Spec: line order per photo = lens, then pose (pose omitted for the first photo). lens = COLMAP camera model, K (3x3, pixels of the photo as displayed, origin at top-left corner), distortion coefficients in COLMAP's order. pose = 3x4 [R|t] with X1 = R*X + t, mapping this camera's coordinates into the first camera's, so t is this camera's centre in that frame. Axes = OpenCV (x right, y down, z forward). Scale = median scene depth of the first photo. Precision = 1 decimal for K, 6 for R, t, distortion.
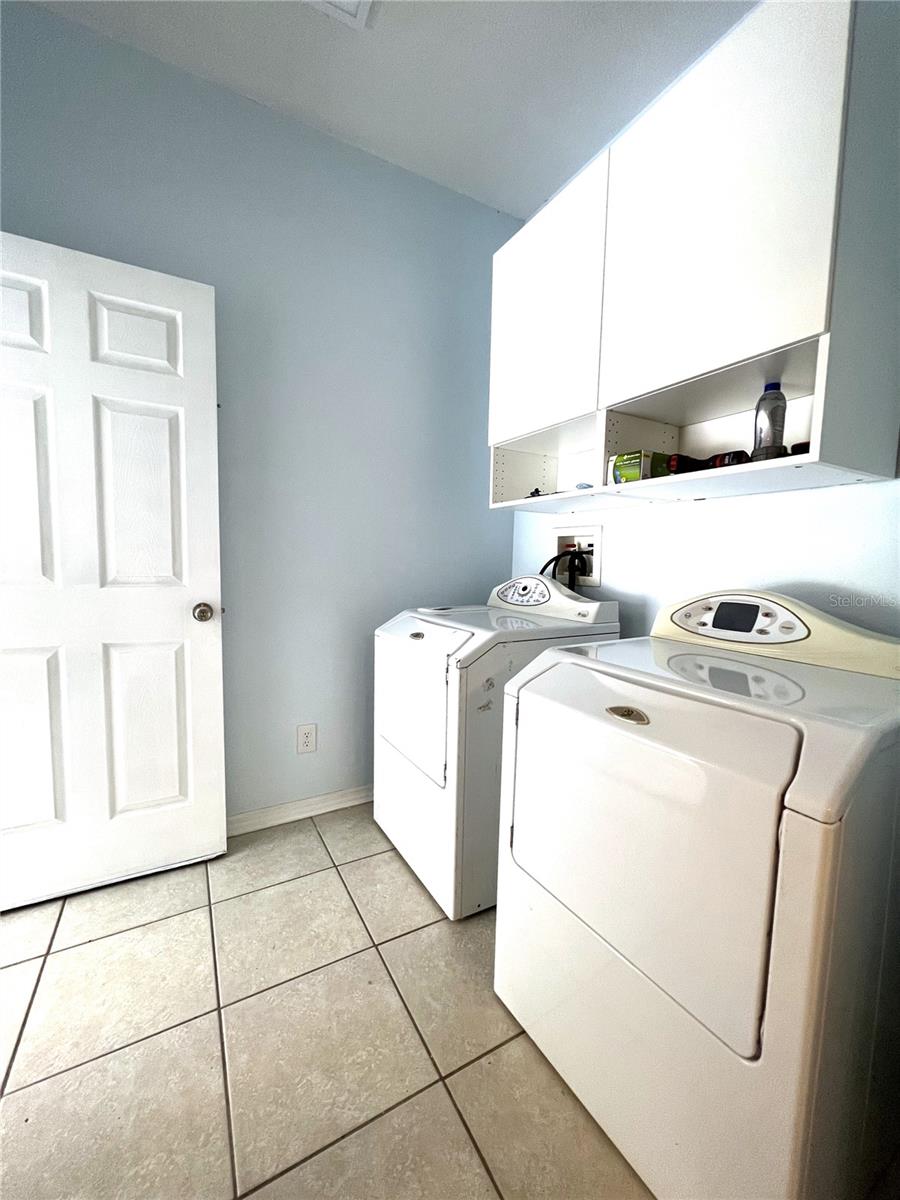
lens RADIAL K [[479.2, 0, 451.1], [0, 479.2, 598.6], [0, 0, 1]] dist [0.000203, -0.000327]
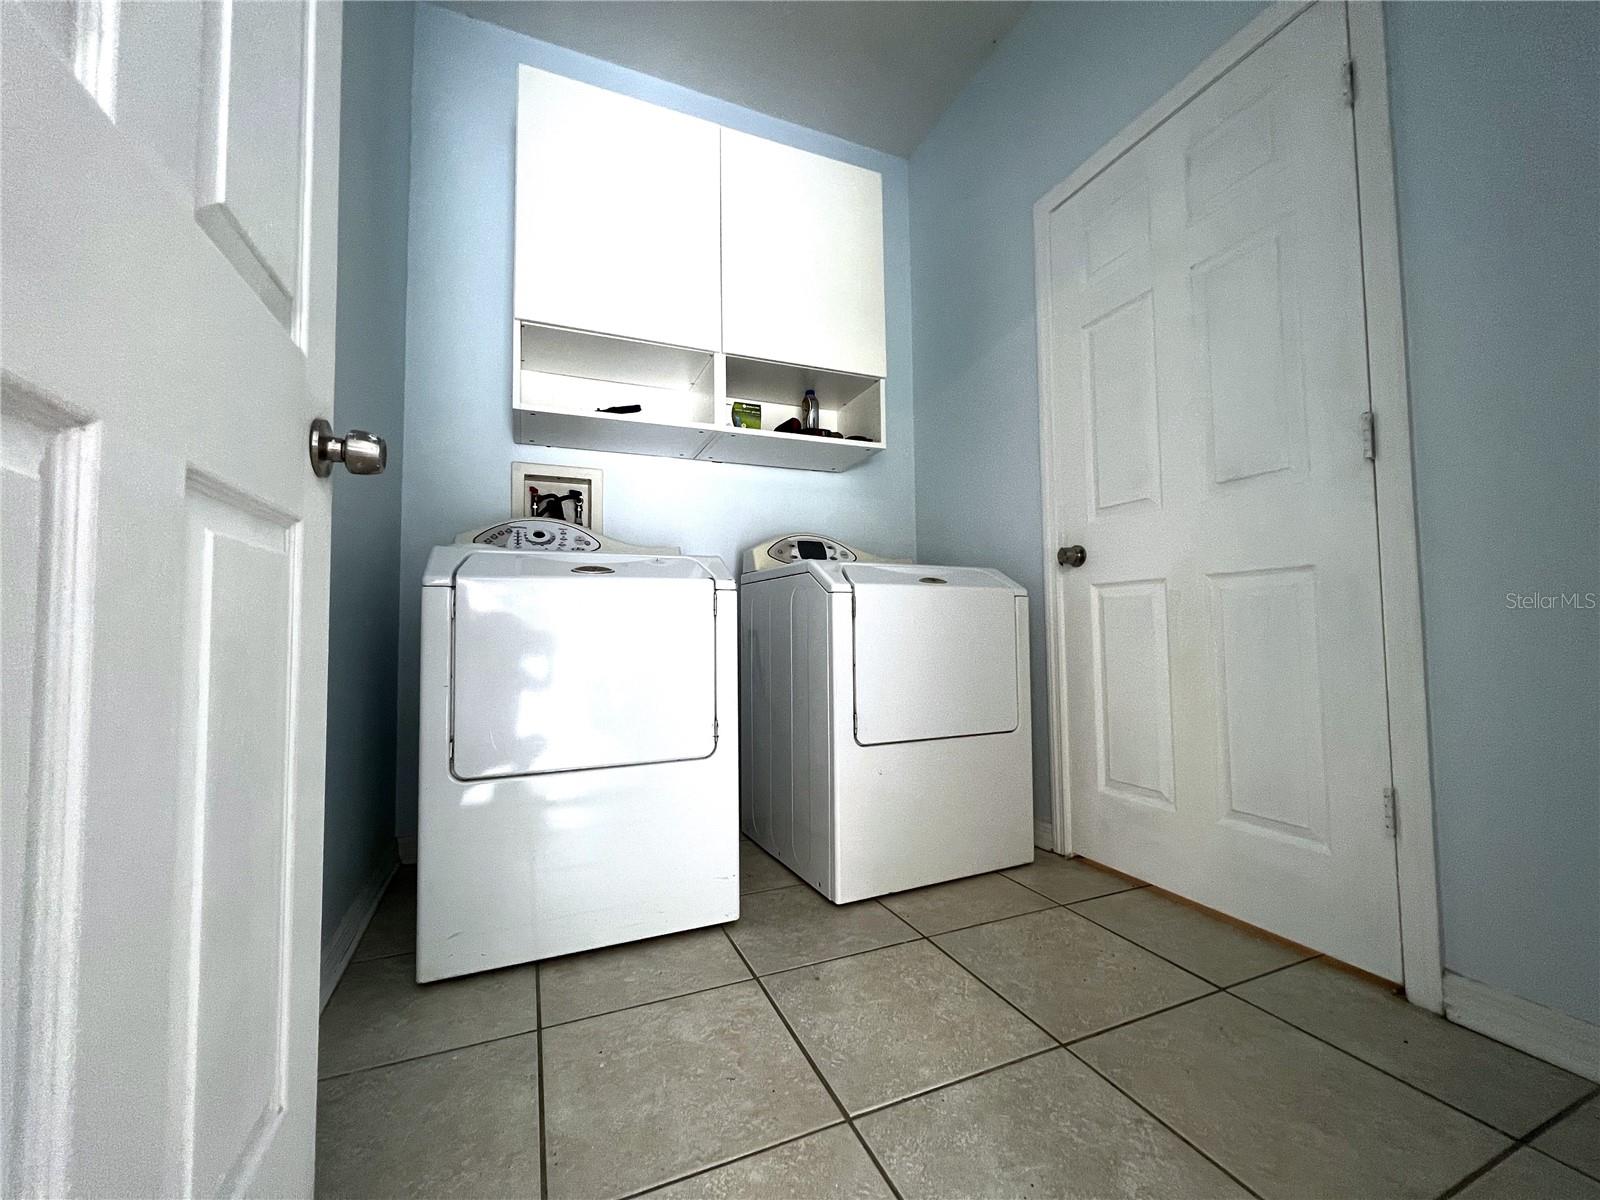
lens RADIAL K [[638.9, 0, 804.6], [0, 638.9, 598.9], [0, 0, 1]] dist [0.000203, -0.000327]
pose [[0.112032, 0.022384, 0.993452, -1.280541], [0.098650, 0.994557, -0.033533, 0.250609], [-0.988796, 0.101760, 0.109214, 0.909404]]
